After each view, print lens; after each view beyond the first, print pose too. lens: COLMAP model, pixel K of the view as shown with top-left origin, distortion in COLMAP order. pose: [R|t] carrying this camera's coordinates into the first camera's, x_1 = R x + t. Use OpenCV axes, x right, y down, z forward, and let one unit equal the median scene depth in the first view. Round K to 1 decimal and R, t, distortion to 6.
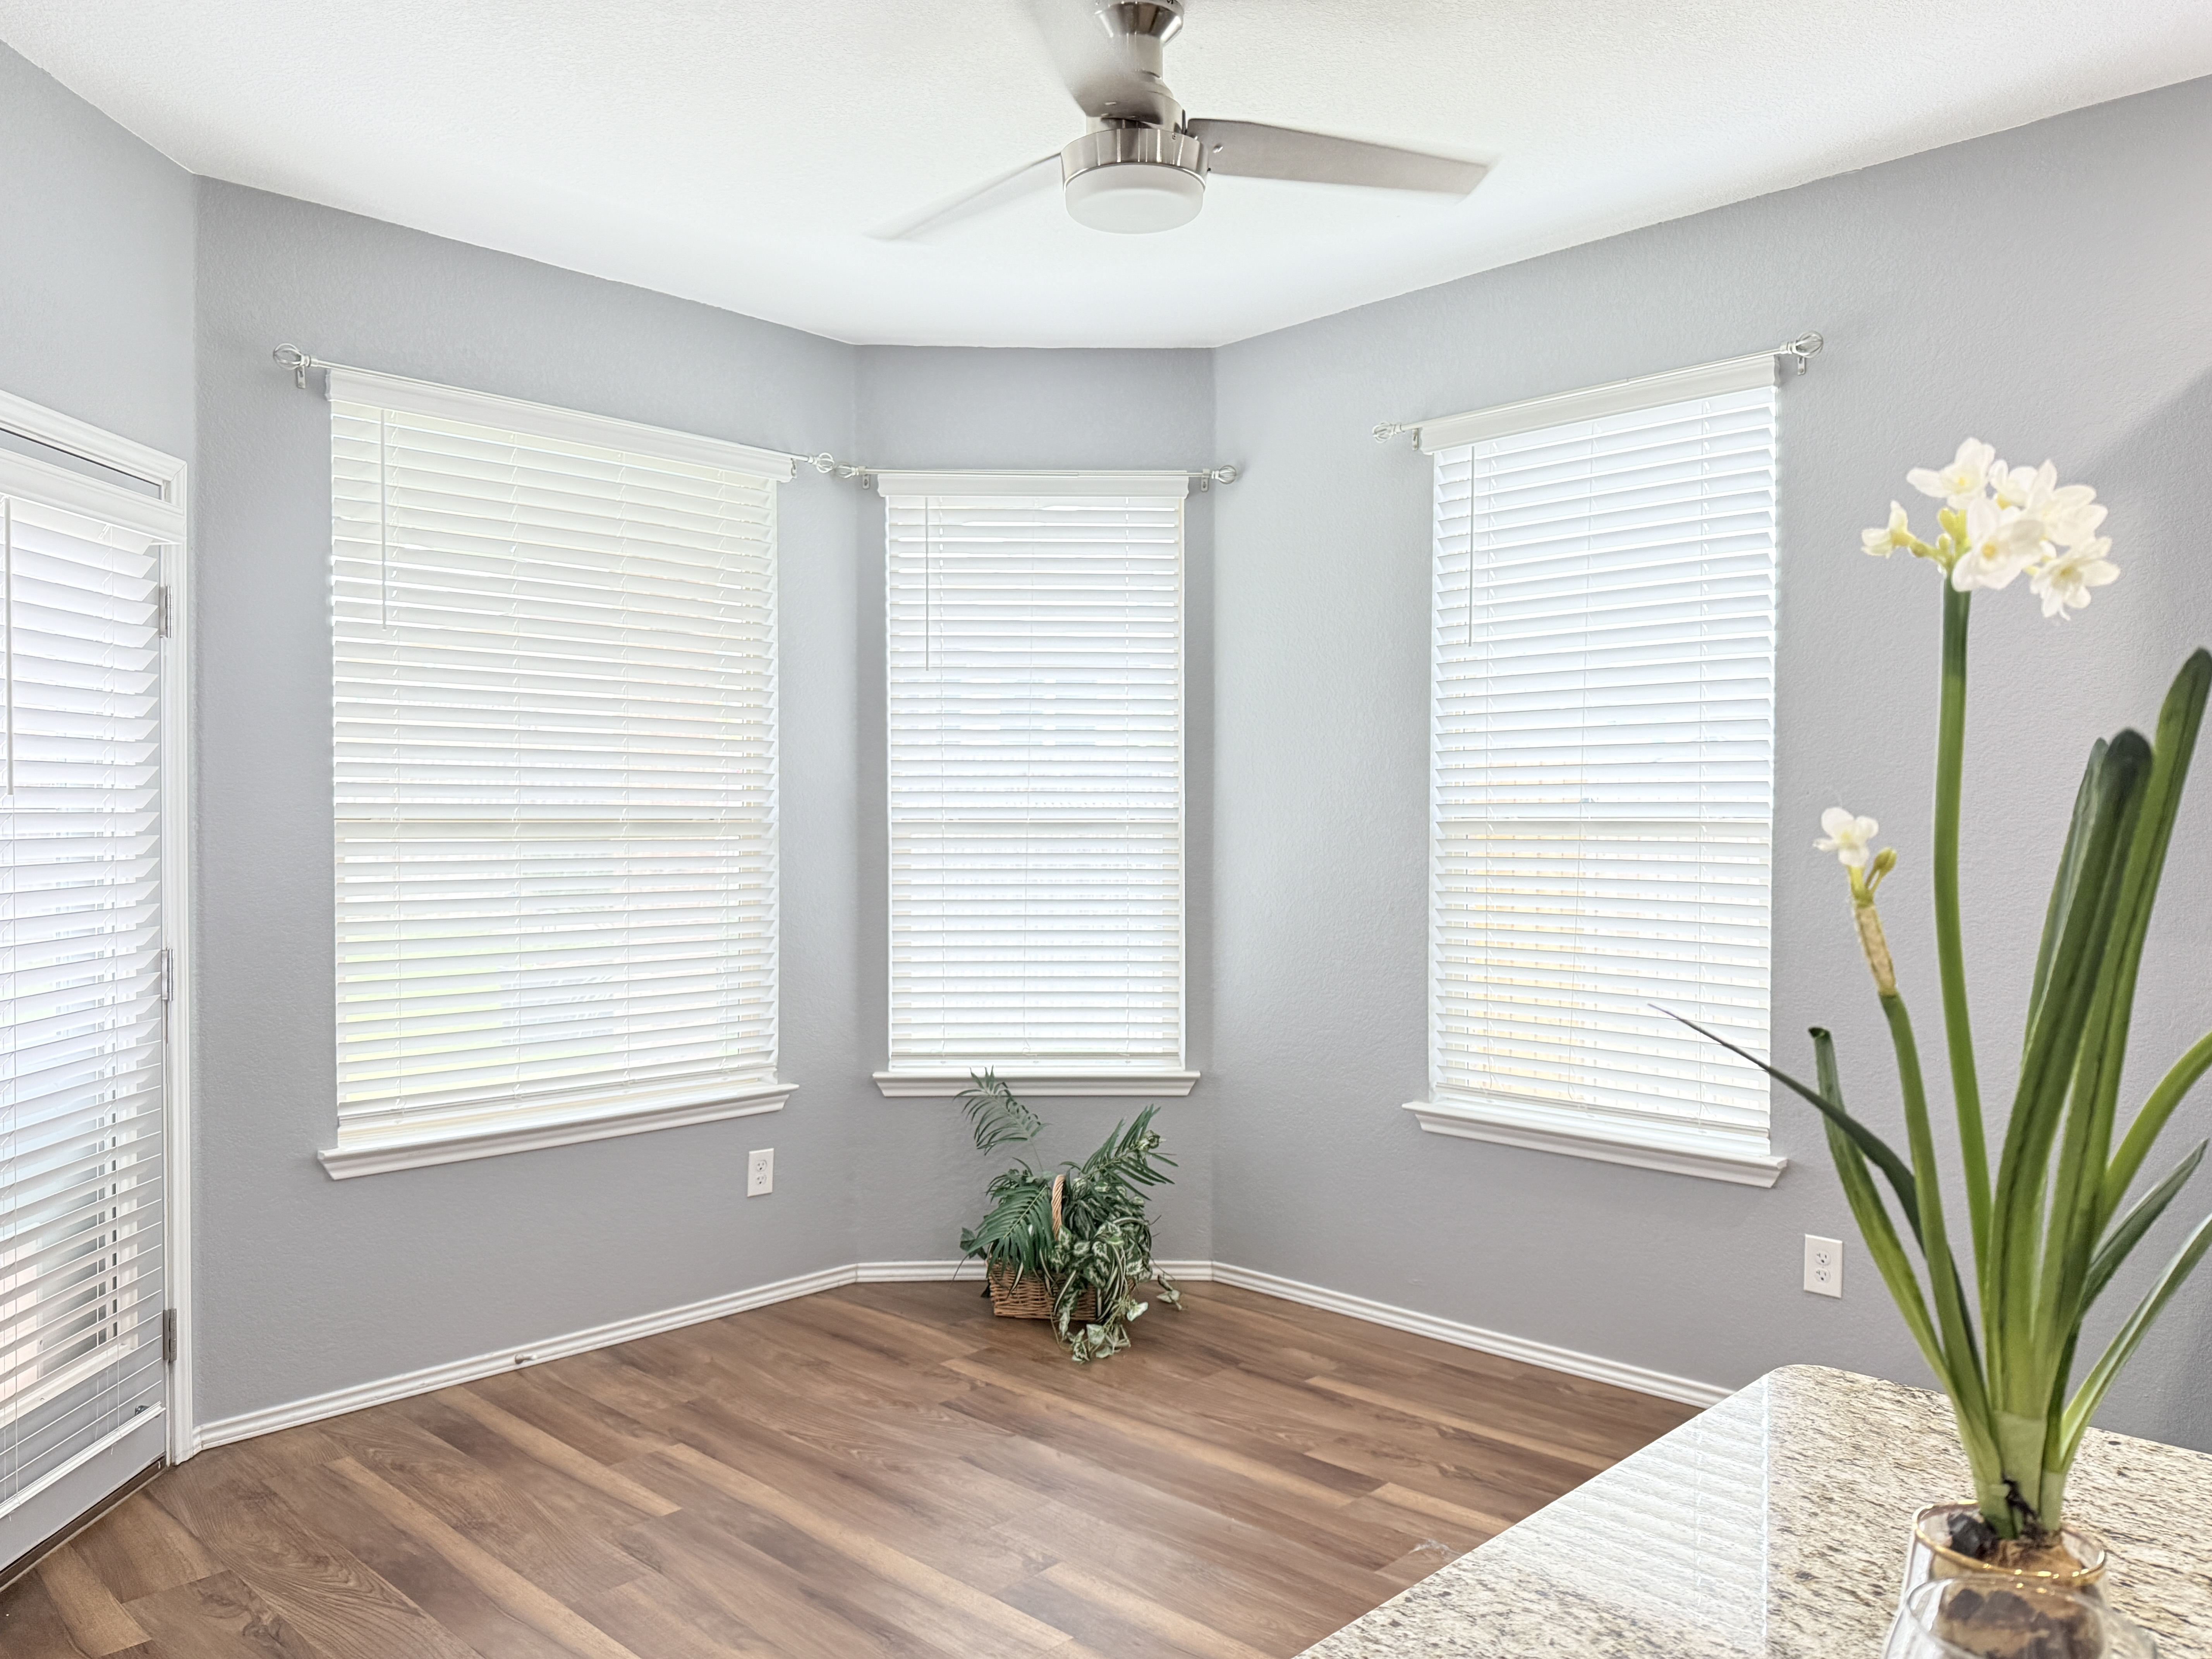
lens RADIAL K [[1588.4, 0, 1124.2], [0, 1588.4, 836.8], [0, 0, 1]] dist [0.044595, -0.052134]
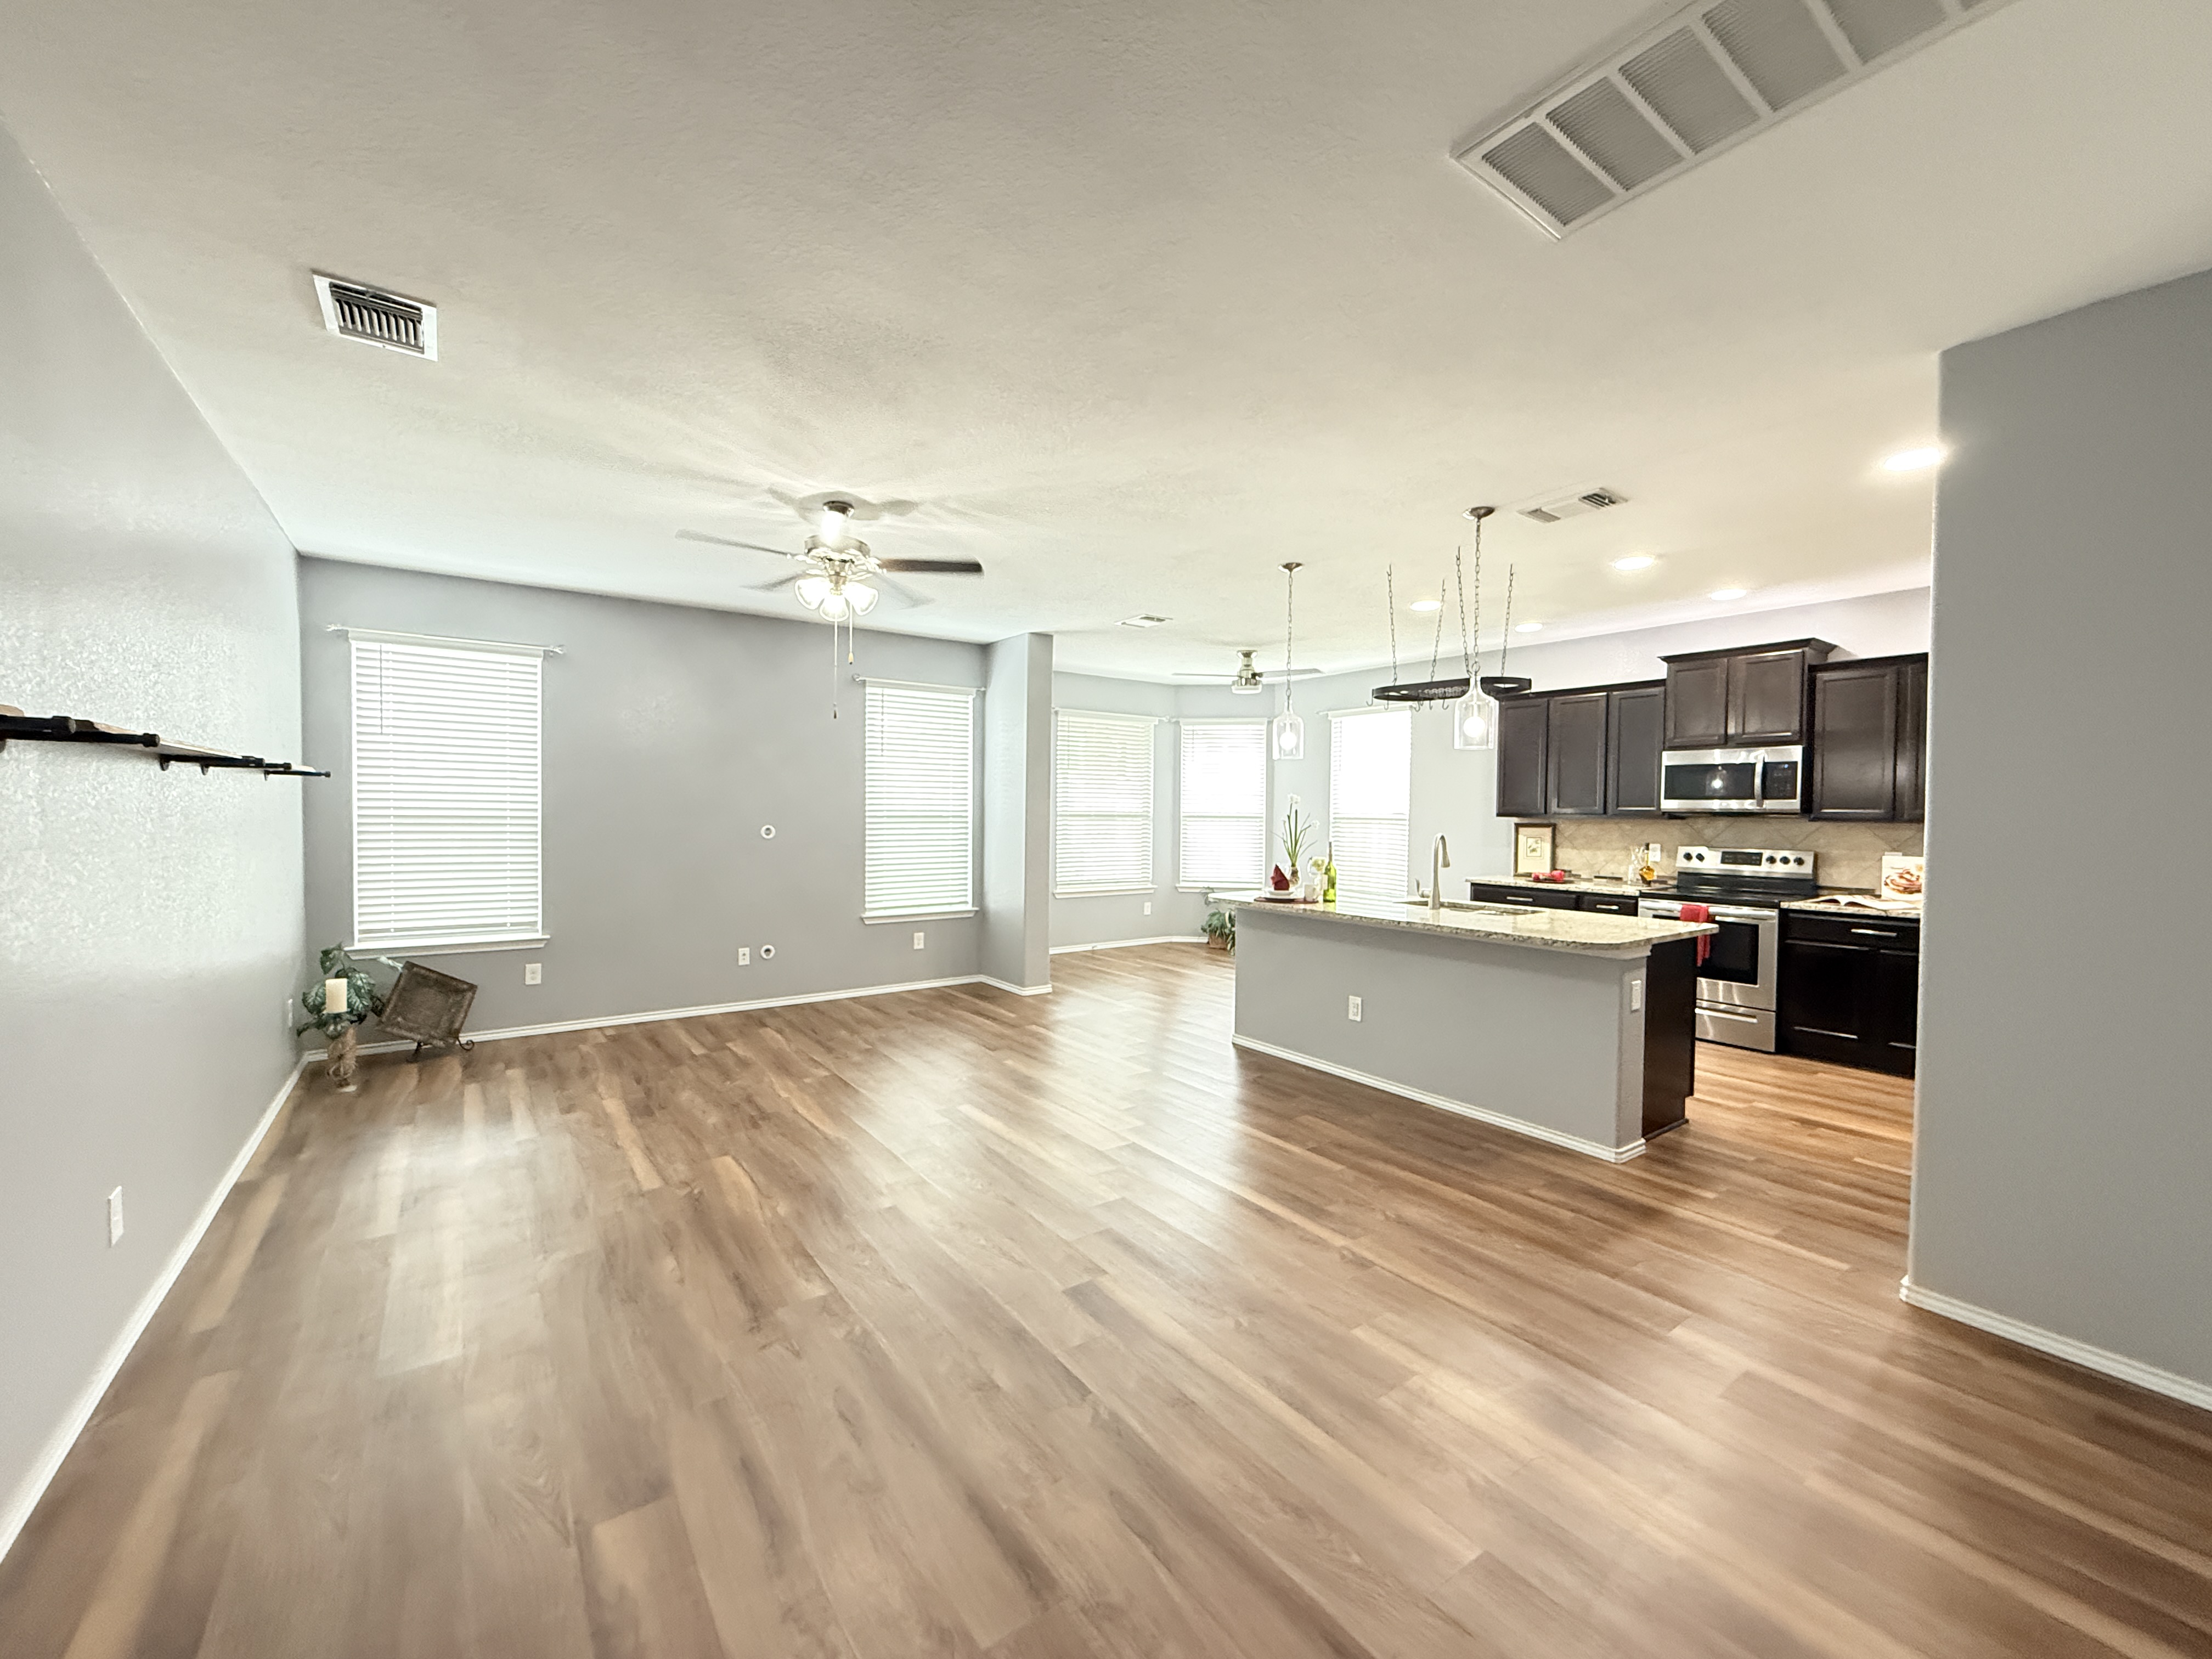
lens RADIAL K [[878.2, 0, 1095.3], [0, 878.2, 827.6], [0, 0, 1]] dist [-0.003064, 0.000072]
pose [[0.982315, 0.012898, -0.186792, 0.034878], [-0.012266, 0.999914, 0.004540, 0.011415], [0.186835, -0.002169, 0.982389, -1.056023]]
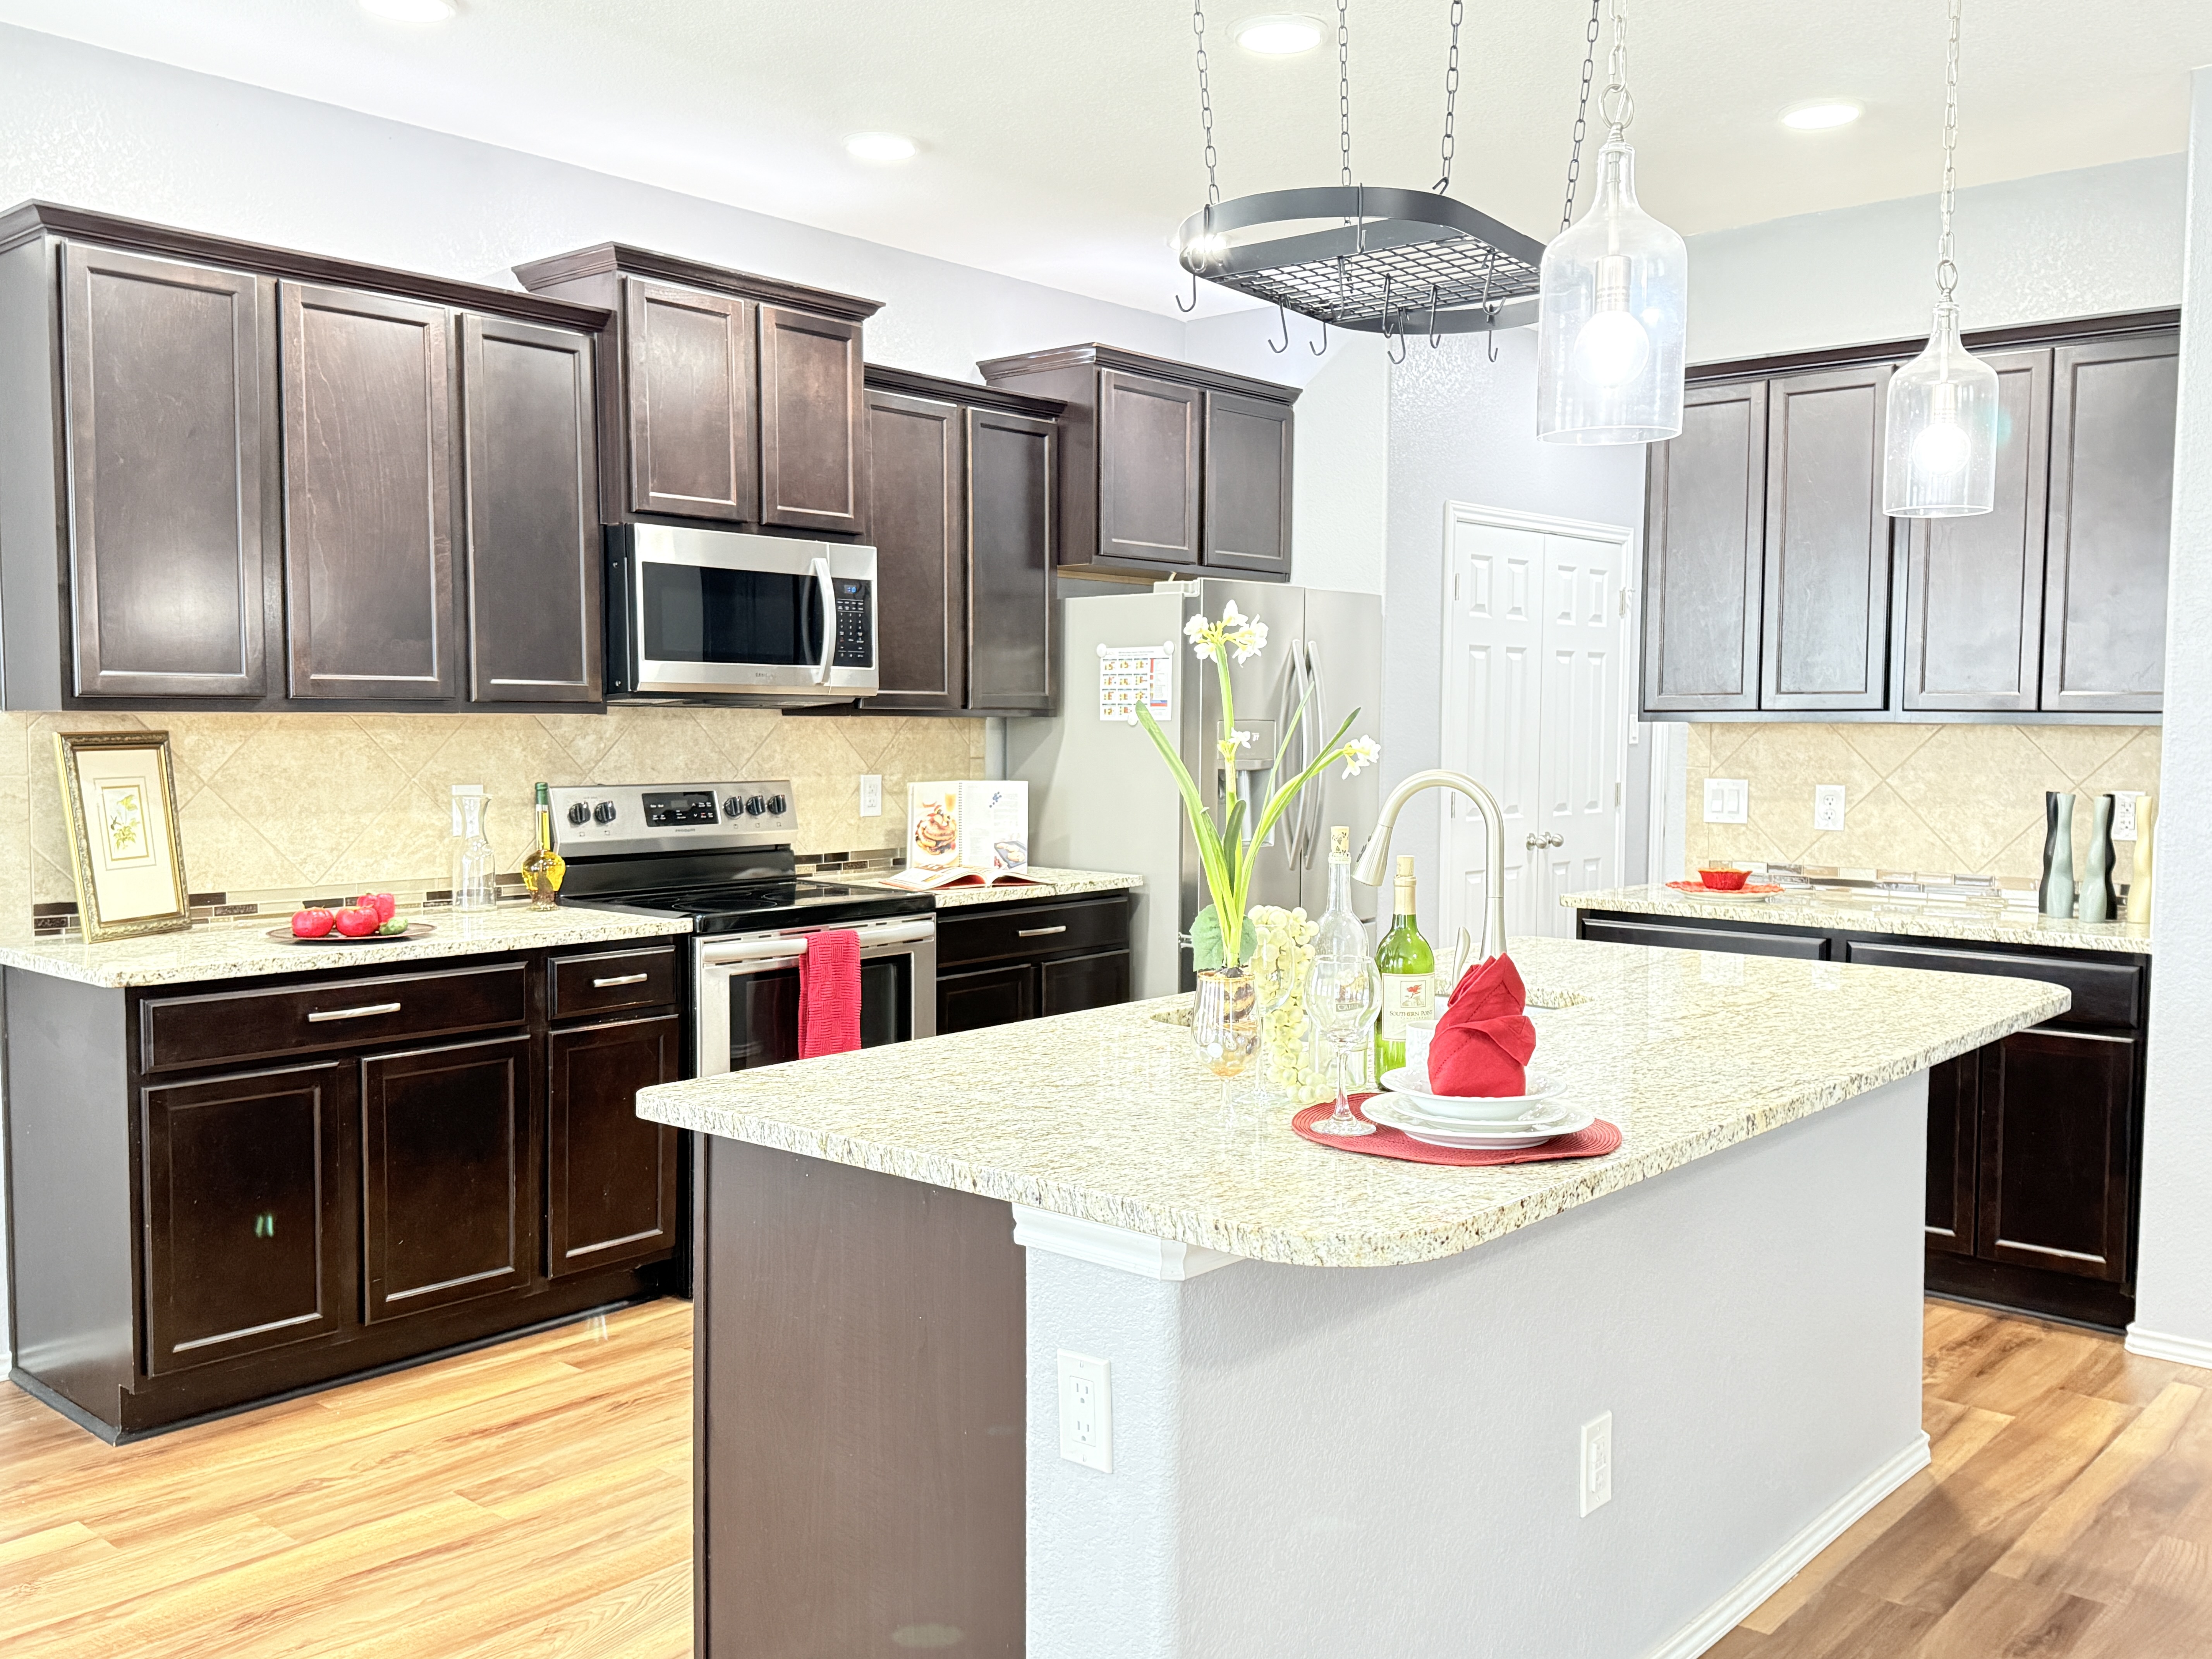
lens RADIAL K [[1902.4, 0, 1110.0], [0, 1902.4, 839.2], [0, 0, 1]] dist [0.043236, -0.038180]
pose [[-0.040818, -0.065205, 0.997037, -0.411854], [0.012900, 0.997751, 0.065780, -0.002369], [-0.999083, 0.015547, -0.039885, 0.179026]]
